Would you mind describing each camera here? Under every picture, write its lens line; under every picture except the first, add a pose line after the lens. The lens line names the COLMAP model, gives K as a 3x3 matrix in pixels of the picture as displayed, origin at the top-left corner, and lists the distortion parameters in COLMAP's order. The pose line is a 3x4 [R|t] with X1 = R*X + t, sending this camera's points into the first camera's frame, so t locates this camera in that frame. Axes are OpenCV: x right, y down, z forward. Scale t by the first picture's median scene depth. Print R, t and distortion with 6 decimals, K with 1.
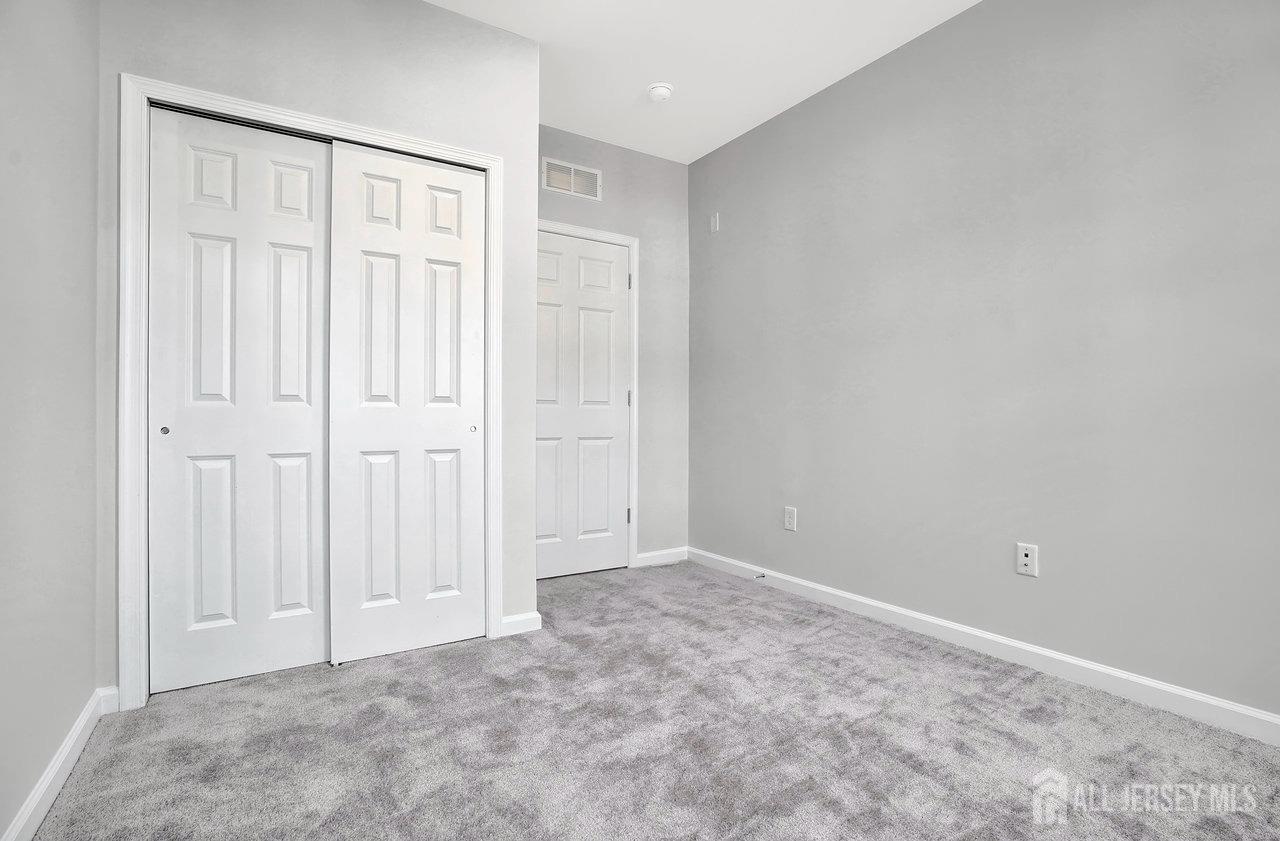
lens RADIAL K [[608.5, 0, 641.2], [0, 608.5, 407.8], [0, 0, 1]] dist [-0.056003, 0.045911]
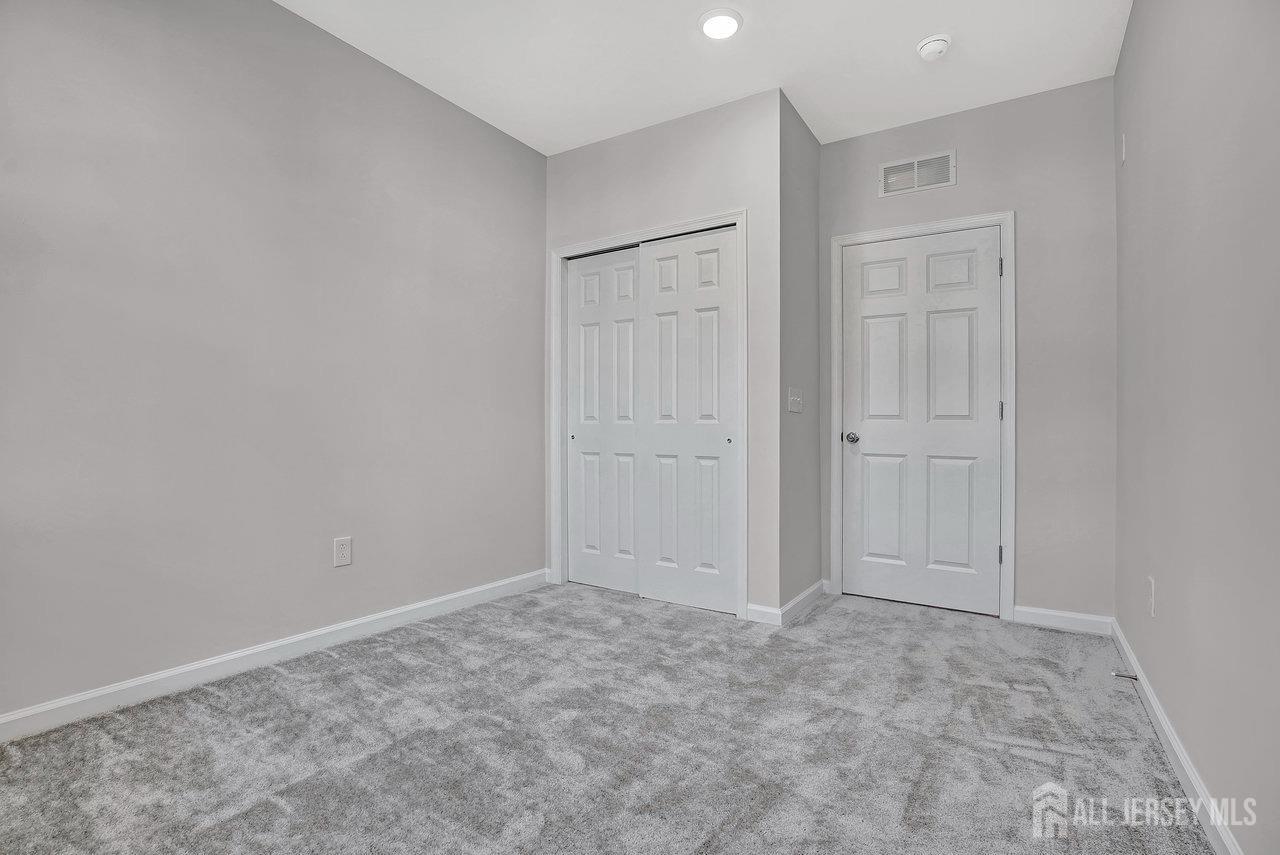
lens RADIAL K [[595.8, 0, 640.0], [0, 595.8, 427.5], [0, 0, 1]] dist [-0.000806, 0.000021]
pose [[0.438919, 0.001144, -0.898526, 0.712996], [0.003650, 0.999989, 0.003056, 0.003627], [0.898519, -0.004620, 0.438910, 0.310192]]
